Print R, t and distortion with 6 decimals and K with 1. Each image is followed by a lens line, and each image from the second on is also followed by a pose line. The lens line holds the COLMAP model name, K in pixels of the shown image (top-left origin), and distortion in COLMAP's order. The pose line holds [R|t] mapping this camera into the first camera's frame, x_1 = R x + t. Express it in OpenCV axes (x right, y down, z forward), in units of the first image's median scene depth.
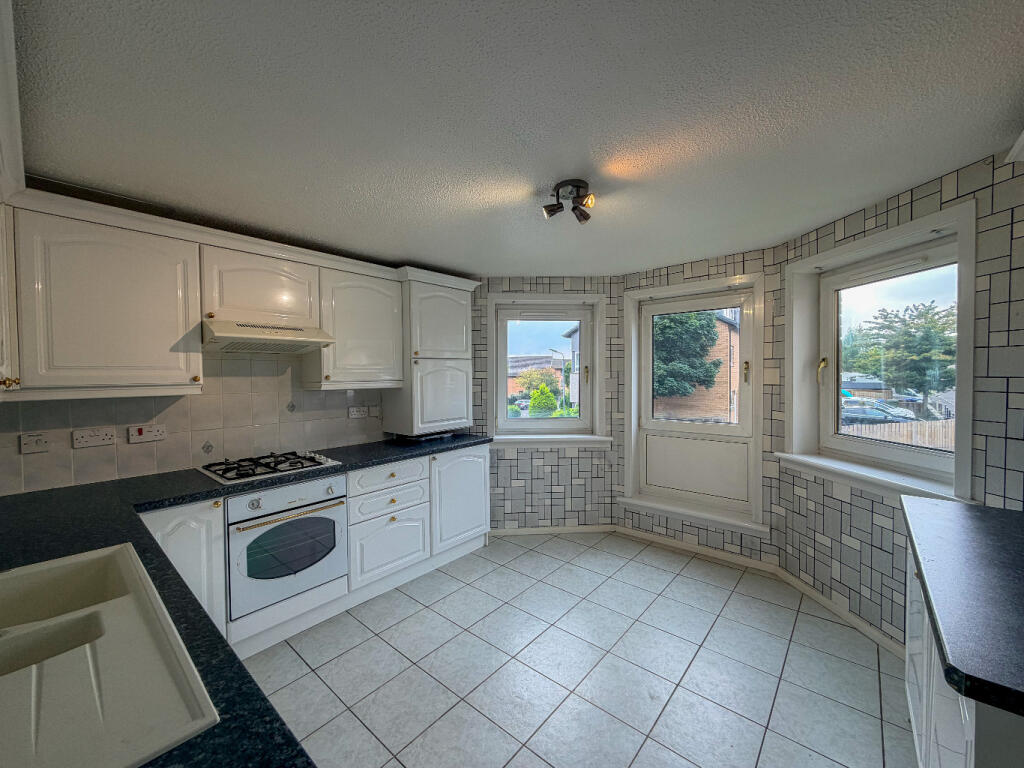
lens RADIAL K [[409.4, 0, 510.0], [0, 409.4, 384.9], [0, 0, 1]] dist [0.000713, 0.000874]
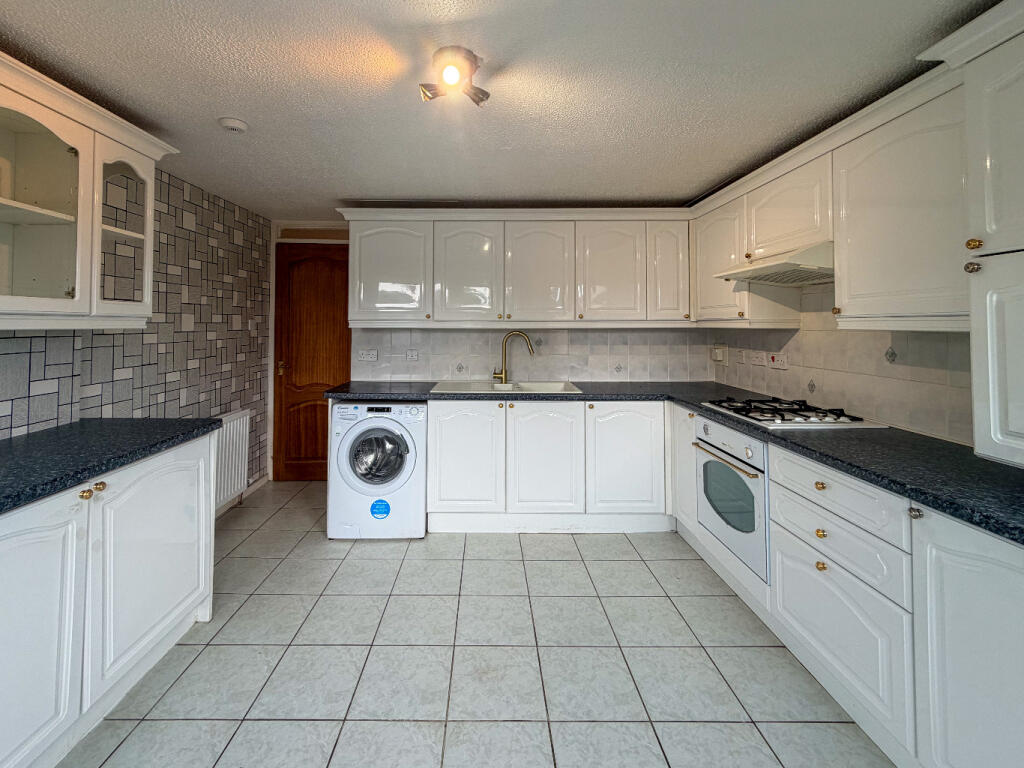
lens RADIAL K [[409.4, 0, 510.6], [0, 409.4, 377.6], [0, 0, 1]] dist [0.000713, 0.000874]
pose [[-0.731257, 0.110495, -0.673093, 0.353223], [0.004067, 0.987481, 0.157686, -0.017353], [0.682090, 0.112571, -0.722552, 1.015408]]
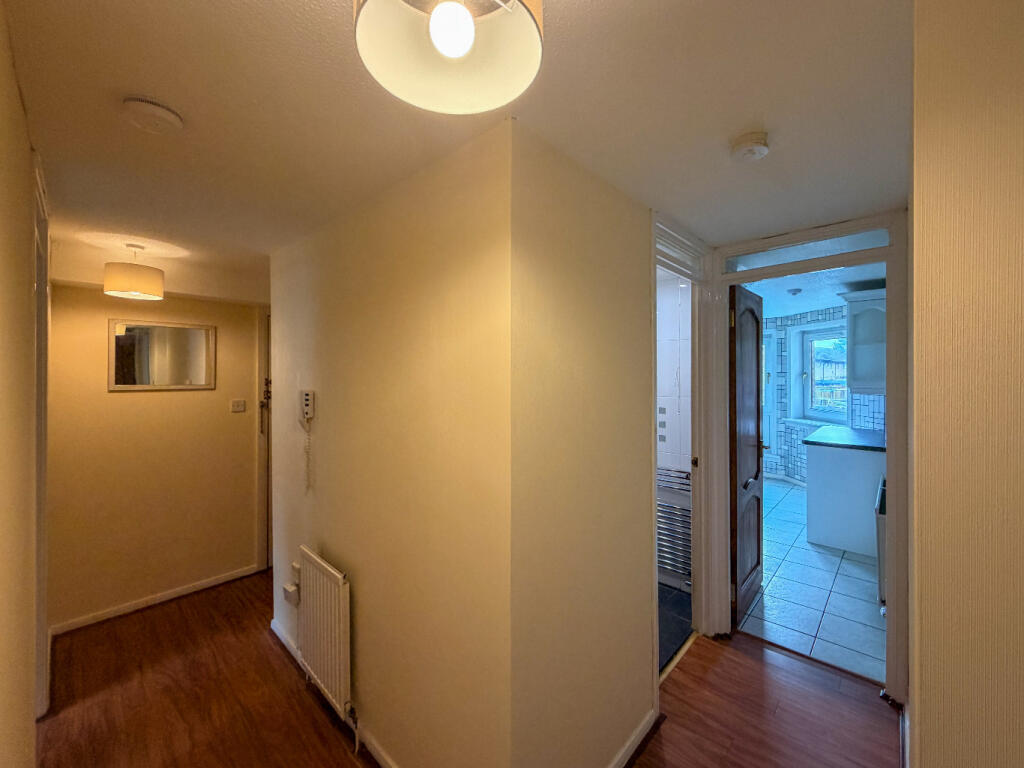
lens RADIAL K [[409.4, 0, 513.0], [0, 409.4, 380.0], [0, 0, 1]] dist [0.000713, 0.000874]
pose [[0.998718, 0.004118, -0.050450, -0.489878], [-0.005195, 0.999761, -0.021241, 0.020416], [0.050351, 0.021475, 0.998501, -0.918404]]
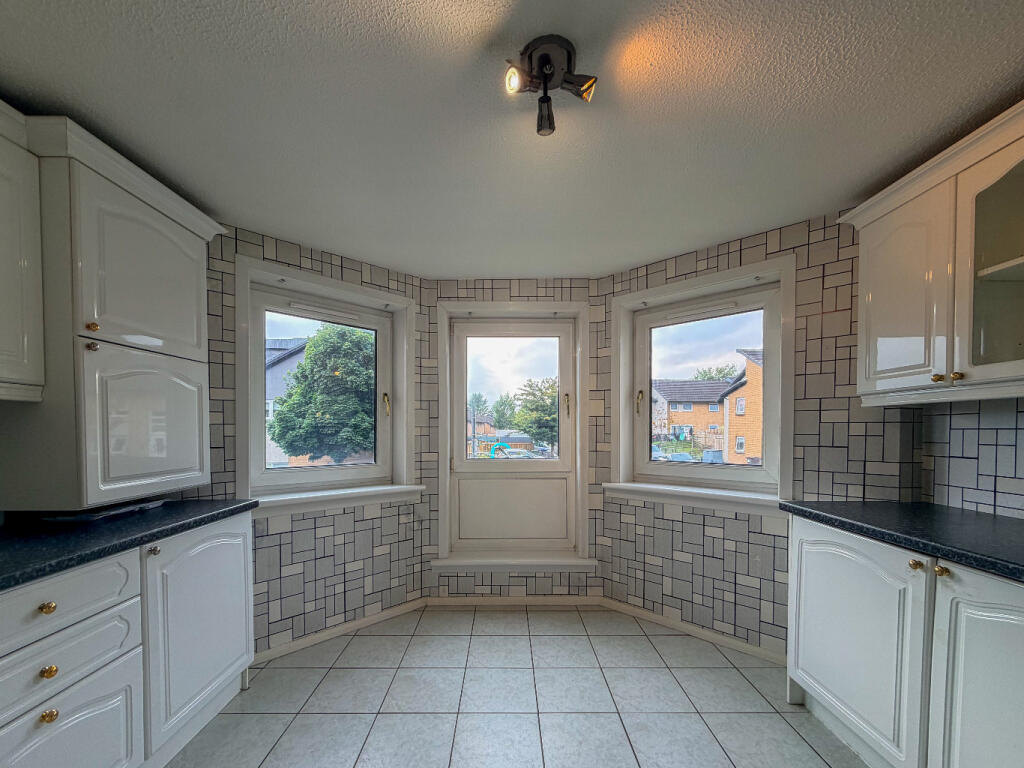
lens RADIAL K [[409.4, 0, 460.9], [0, 409.4, 447.7], [0, 0, 1]] dist [0.000713, 0.000874]
pose [[0.750337, -0.006504, 0.661024, -0.228334], [0.010069, 0.999948, -0.001592, 0.062932], [-0.660979, 0.007851, 0.750363, 0.399588]]
